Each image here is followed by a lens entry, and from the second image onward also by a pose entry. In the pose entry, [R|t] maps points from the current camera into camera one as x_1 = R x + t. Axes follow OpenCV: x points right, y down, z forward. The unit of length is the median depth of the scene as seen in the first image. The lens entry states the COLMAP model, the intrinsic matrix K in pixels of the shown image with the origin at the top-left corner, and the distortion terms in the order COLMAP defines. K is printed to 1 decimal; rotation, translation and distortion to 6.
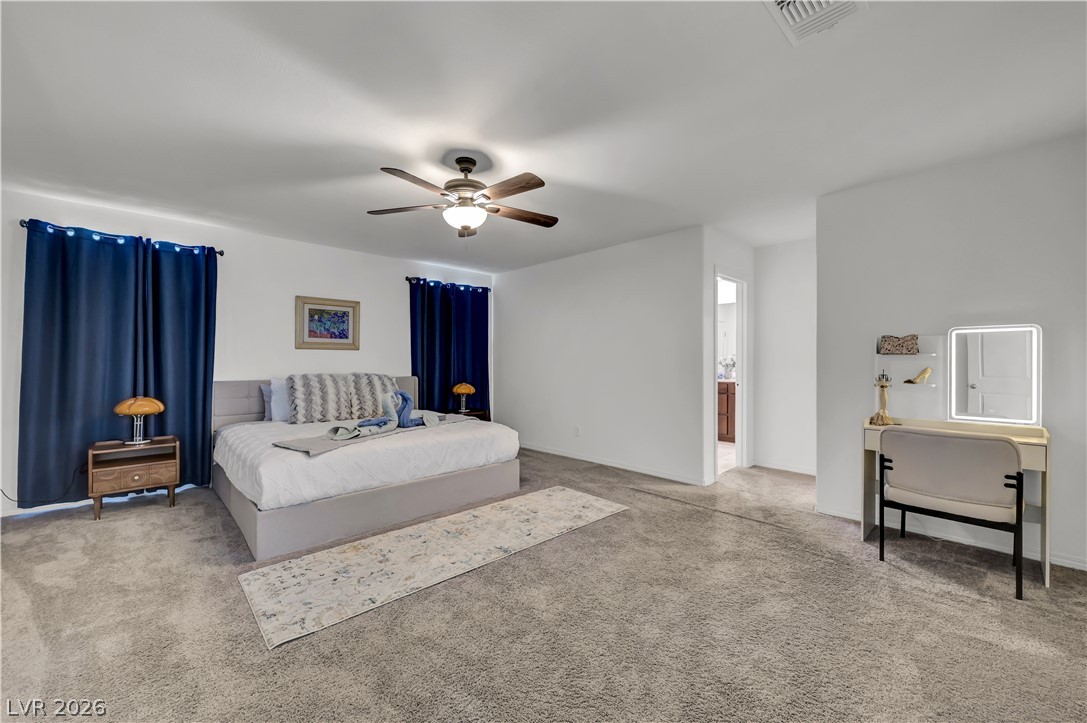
lens RADIAL K [[426.7, 0, 543.5], [0, 426.7, 361.5], [0, 0, 1]] dist [0.000747, 0.000151]
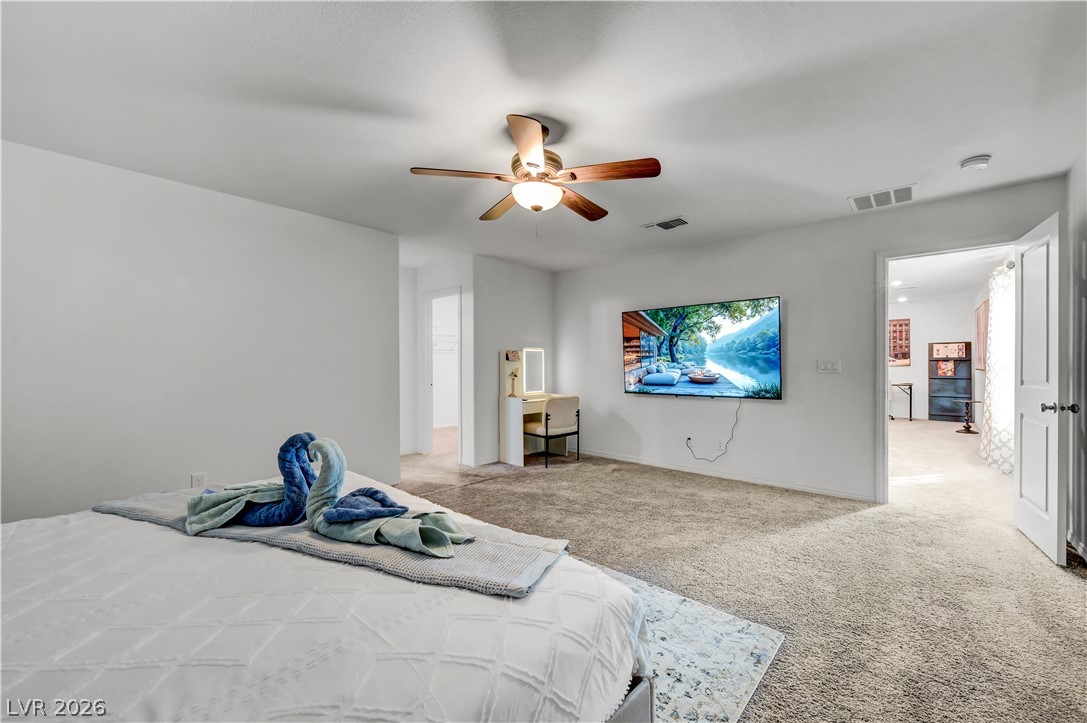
lens RADIAL K [[426.7, 0, 543.5], [0, 426.7, 361.5], [0, 0, 1]] dist [0.000747, 0.000151]
pose [[-0.057927, 0.008667, 0.998283, -1.026223], [0.000554, 0.999962, -0.008650, 0.001693], [-0.998321, 0.000052, -0.057930, 1.024621]]
